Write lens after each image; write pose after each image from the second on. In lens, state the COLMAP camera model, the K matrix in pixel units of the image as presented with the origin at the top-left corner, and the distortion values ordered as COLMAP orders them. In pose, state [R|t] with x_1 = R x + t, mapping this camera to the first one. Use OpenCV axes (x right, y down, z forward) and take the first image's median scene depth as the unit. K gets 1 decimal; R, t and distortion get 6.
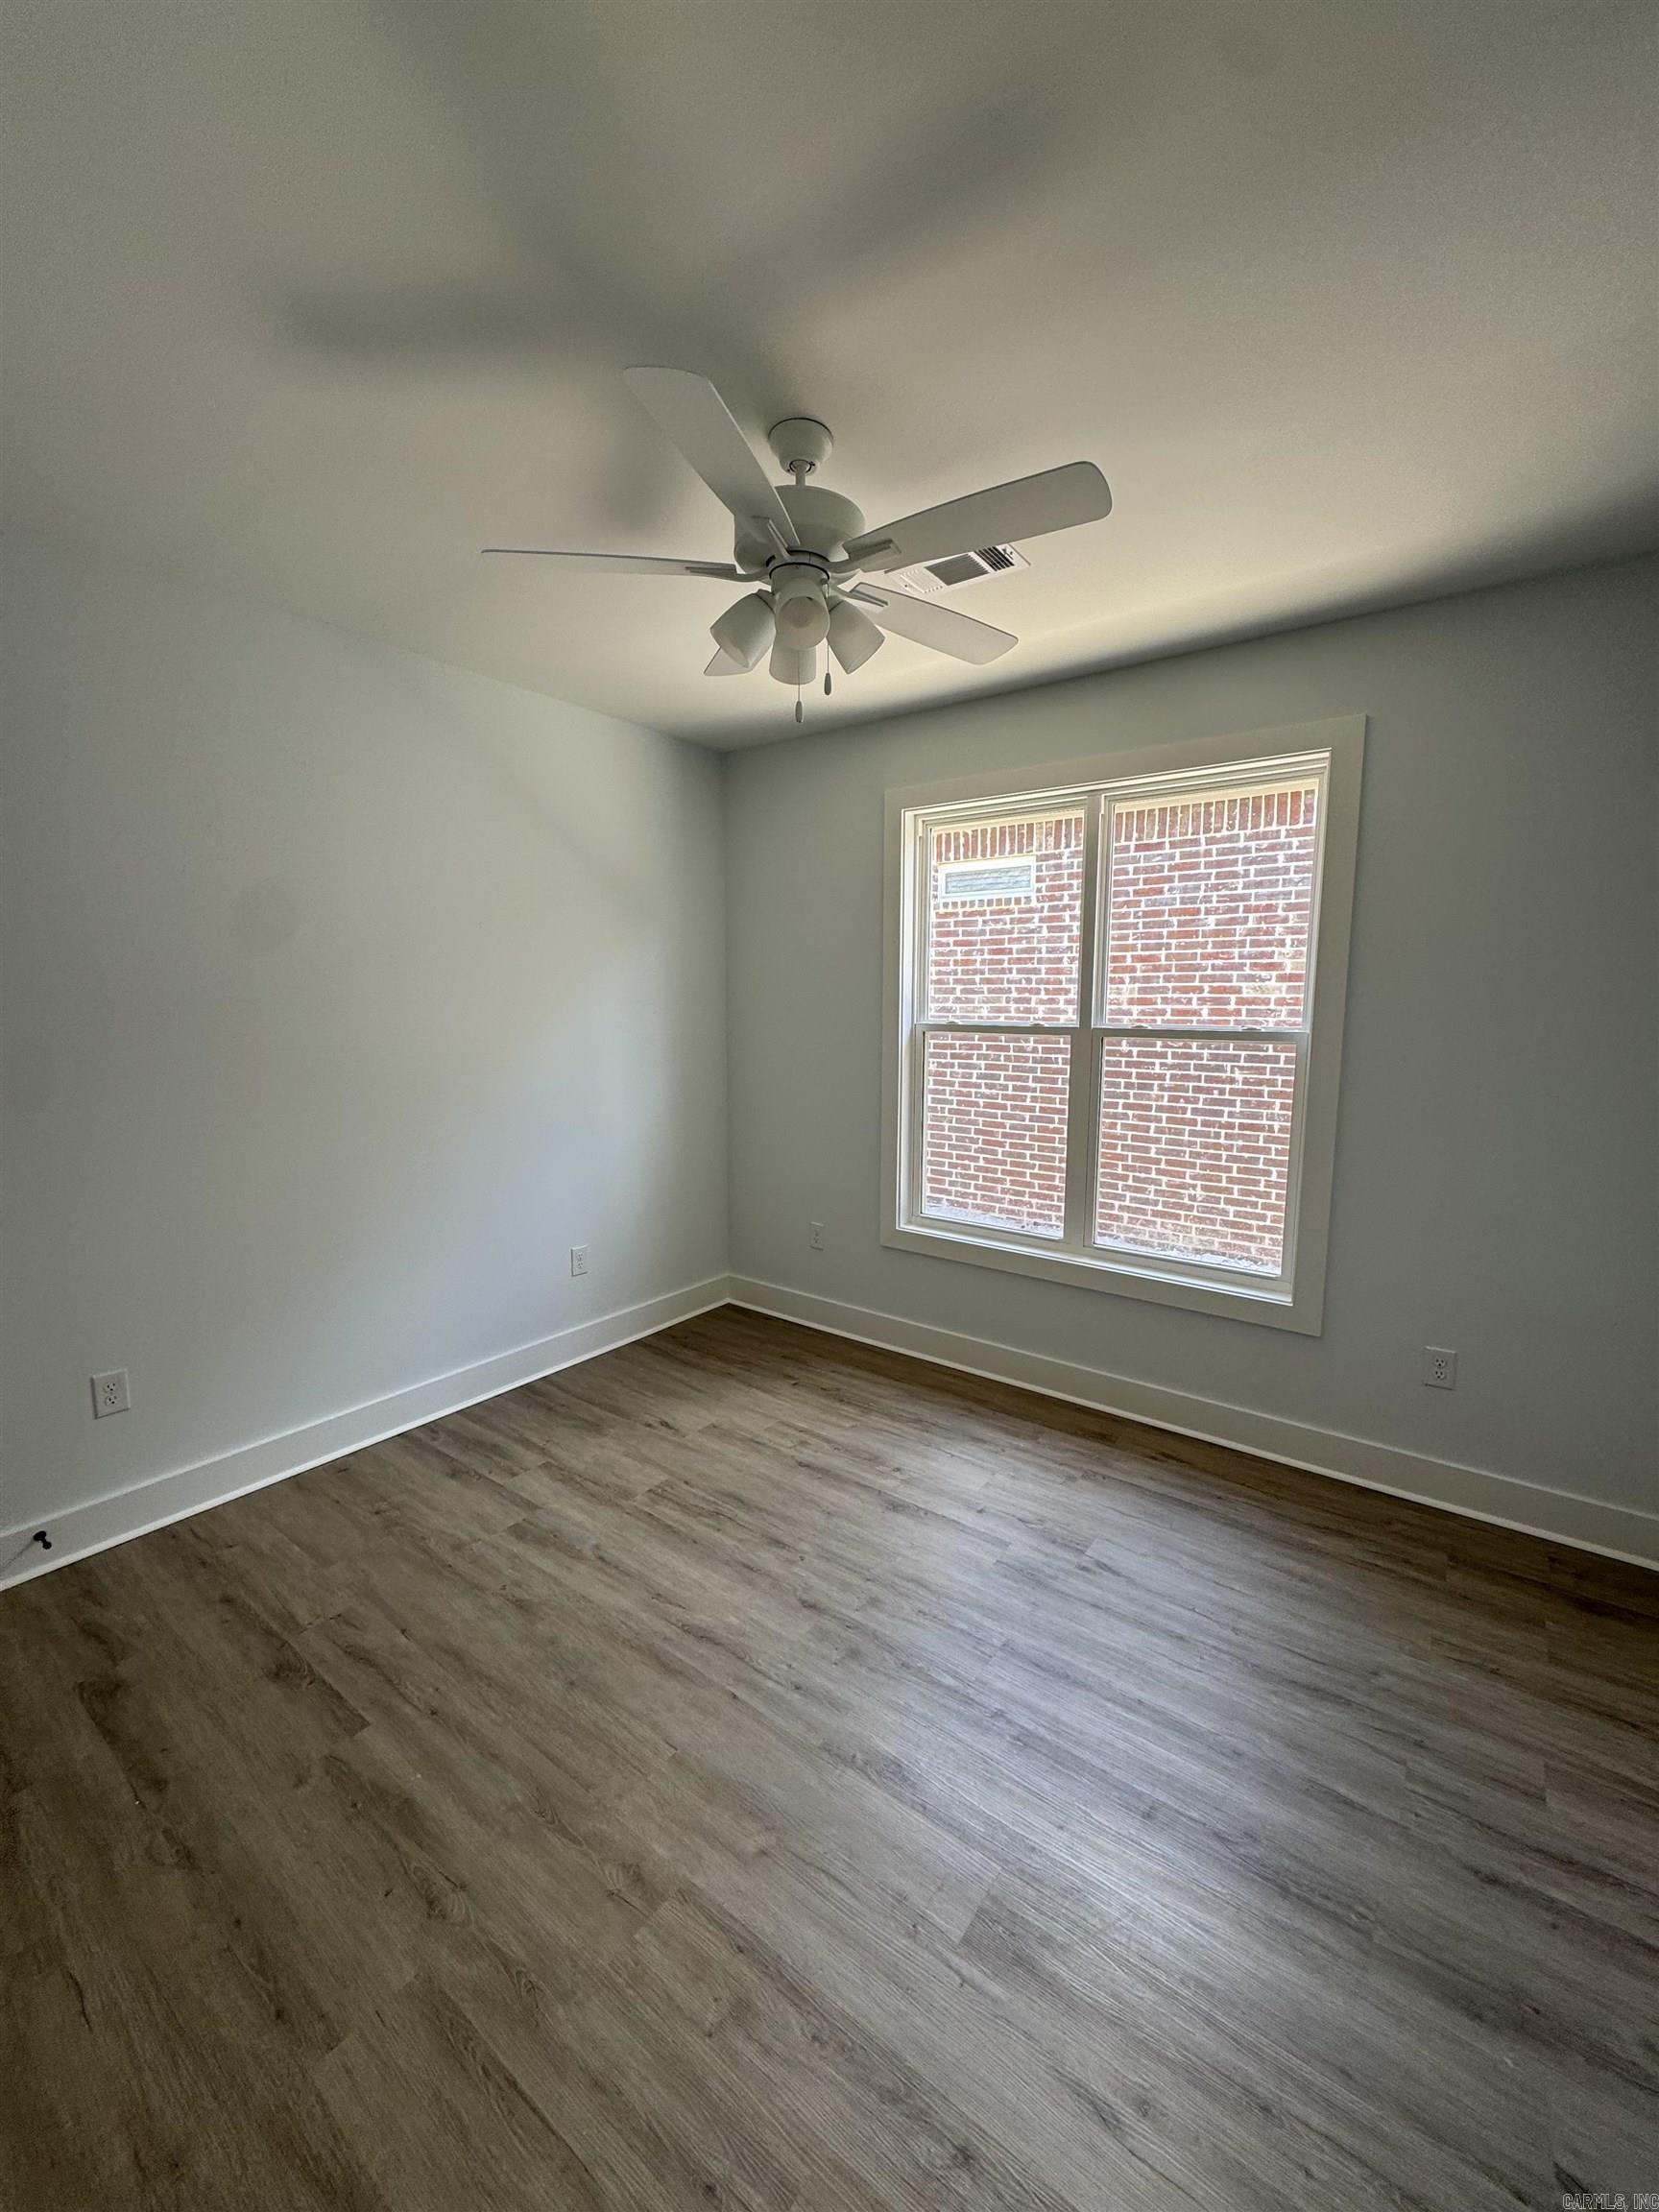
lens RADIAL K [[978.4, 0, 829.5], [0, 978.4, 1106.0], [0, 0, 1]] dist [-0.000769, -0.000142]
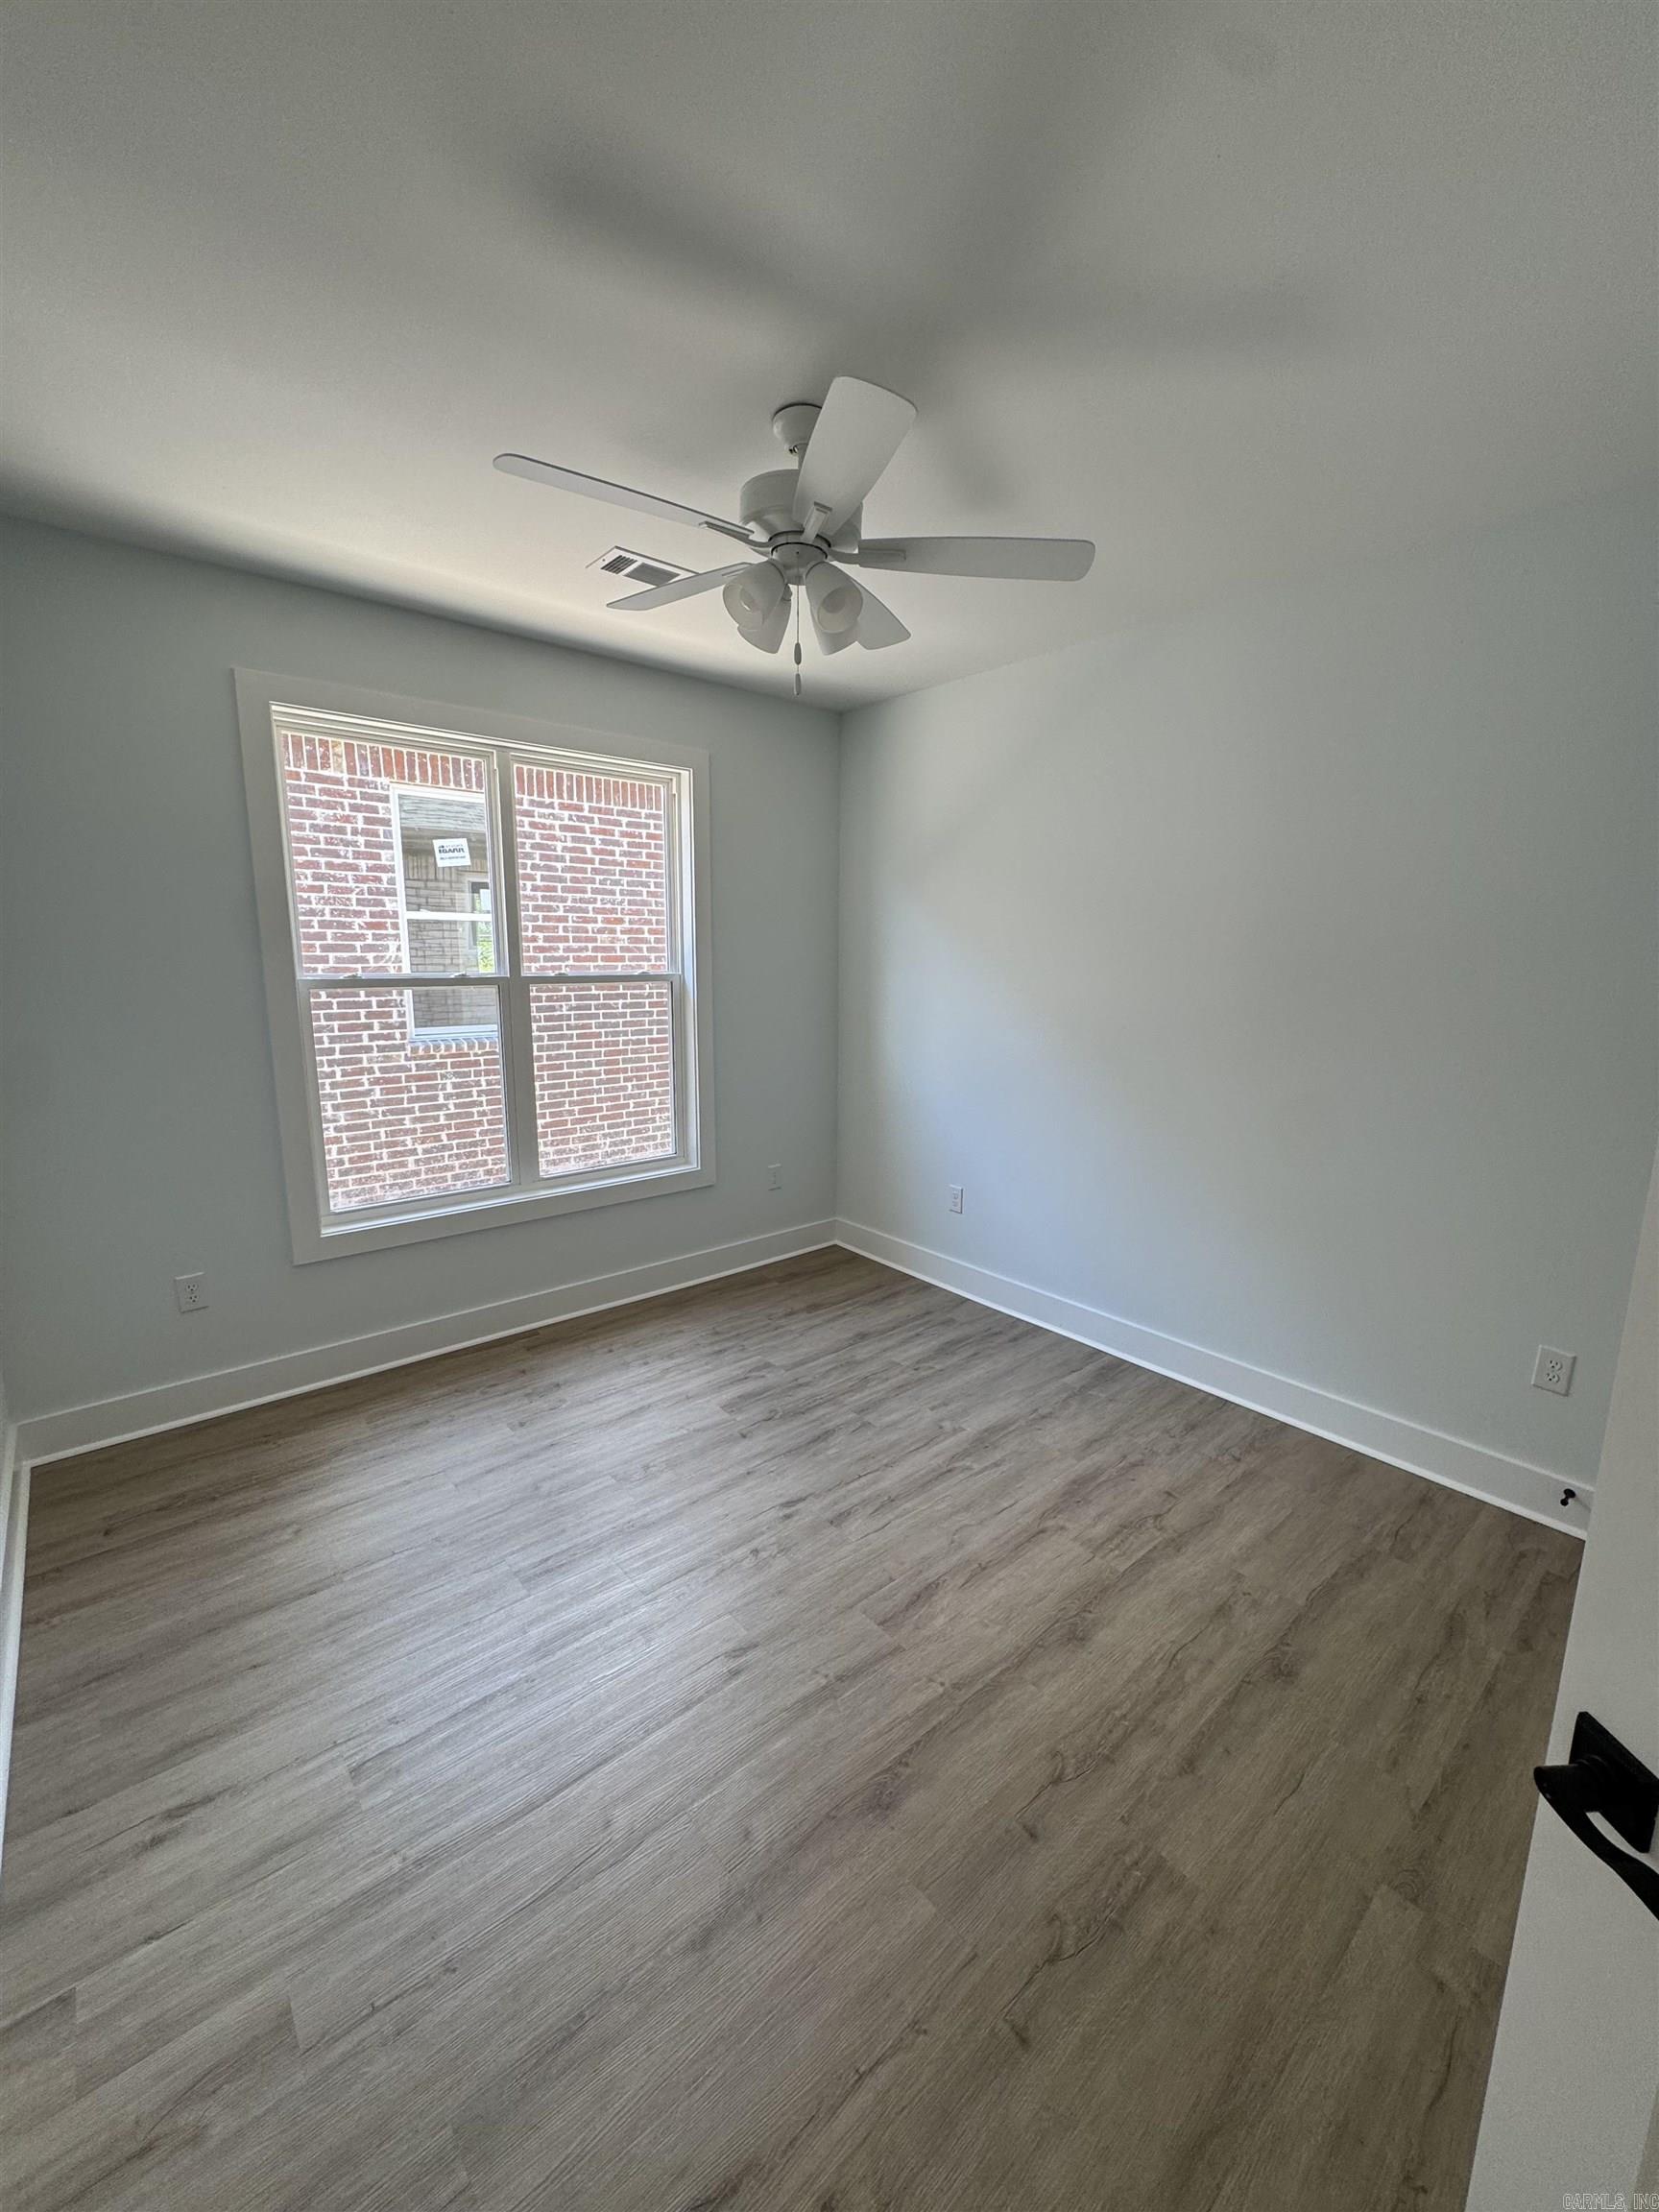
lens RADIAL K [[870.2, 0, 834.2], [0, 870.2, 1104.5], [0, 0, 1]] dist [-0.002674, -0.000460]
pose [[0.184786, -0.175100, 0.967054, -0.596499], [0.103623, 0.981986, 0.158004, -0.056484], [-0.977301, 0.071012, 0.199602, 0.483465]]
